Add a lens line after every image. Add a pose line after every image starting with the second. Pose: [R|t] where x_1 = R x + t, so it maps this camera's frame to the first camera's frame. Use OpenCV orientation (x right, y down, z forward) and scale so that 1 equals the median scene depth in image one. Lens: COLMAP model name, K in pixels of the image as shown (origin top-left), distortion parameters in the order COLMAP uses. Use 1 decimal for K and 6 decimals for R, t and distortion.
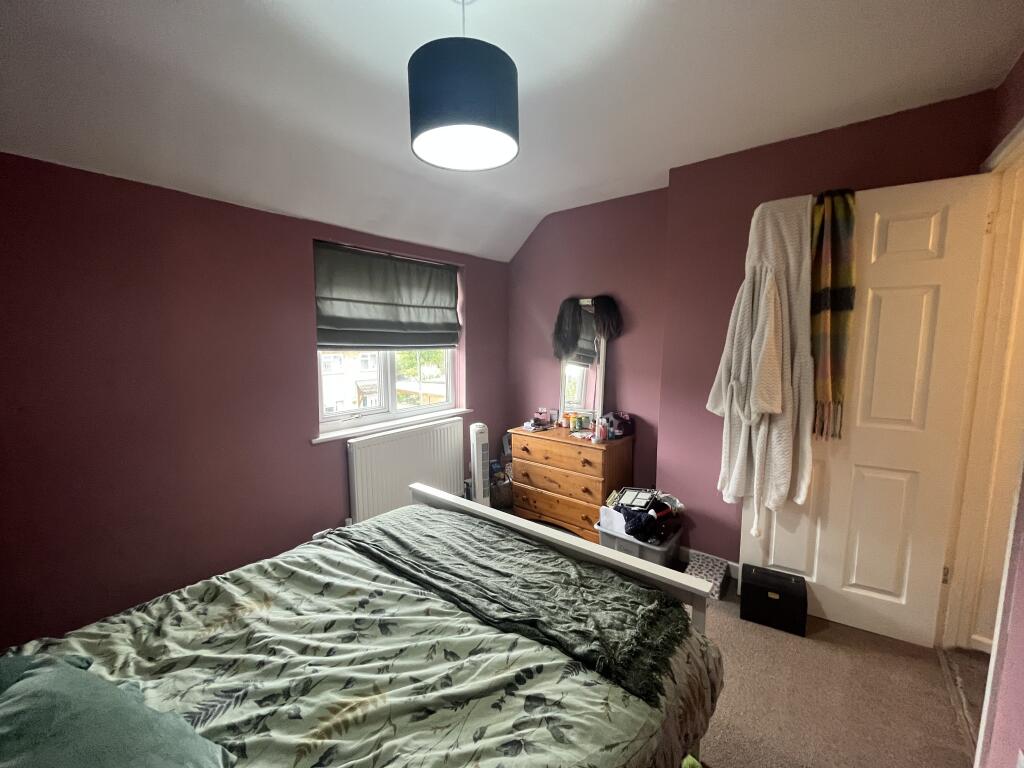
lens RADIAL K [[412.3, 0, 509.6], [0, 412.3, 384.0], [0, 0, 1]] dist [-0.003915, -0.000453]
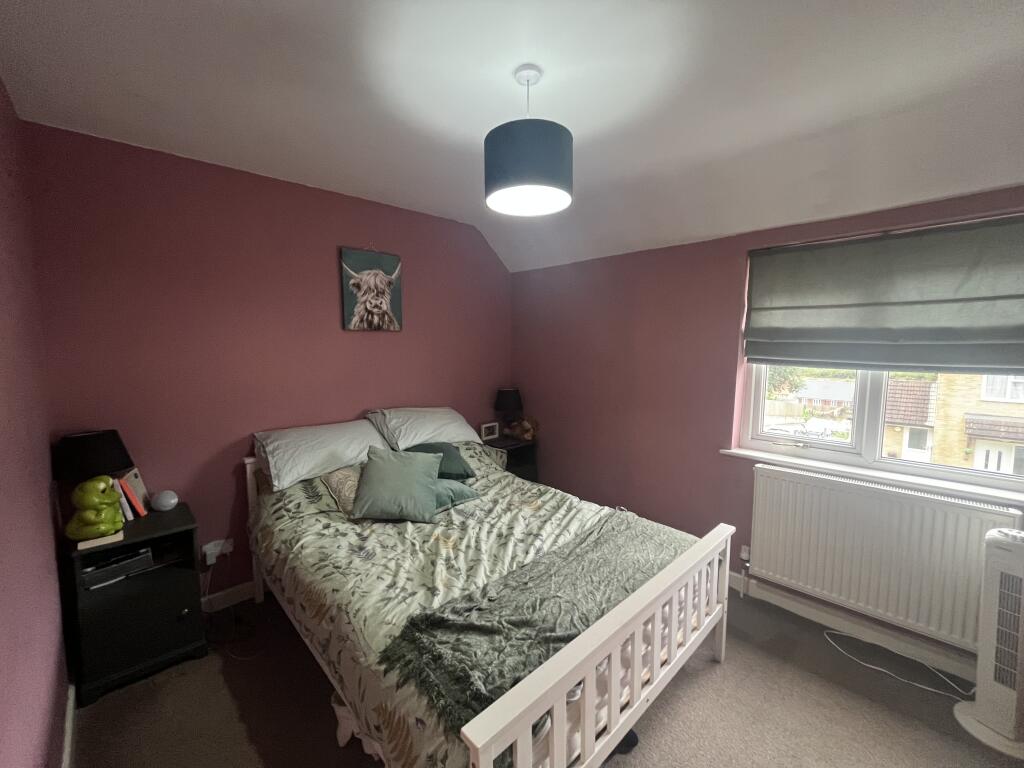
lens RADIAL K [[412.3, 0, 509.6], [0, 412.3, 383.2], [0, 0, 1]] dist [-0.003915, -0.000453]
pose [[-0.123426, 0.099993, -0.987303, 1.064345], [-0.110441, 0.987346, 0.113804, -0.157276], [0.986189, 0.123086, -0.110821, 1.050223]]
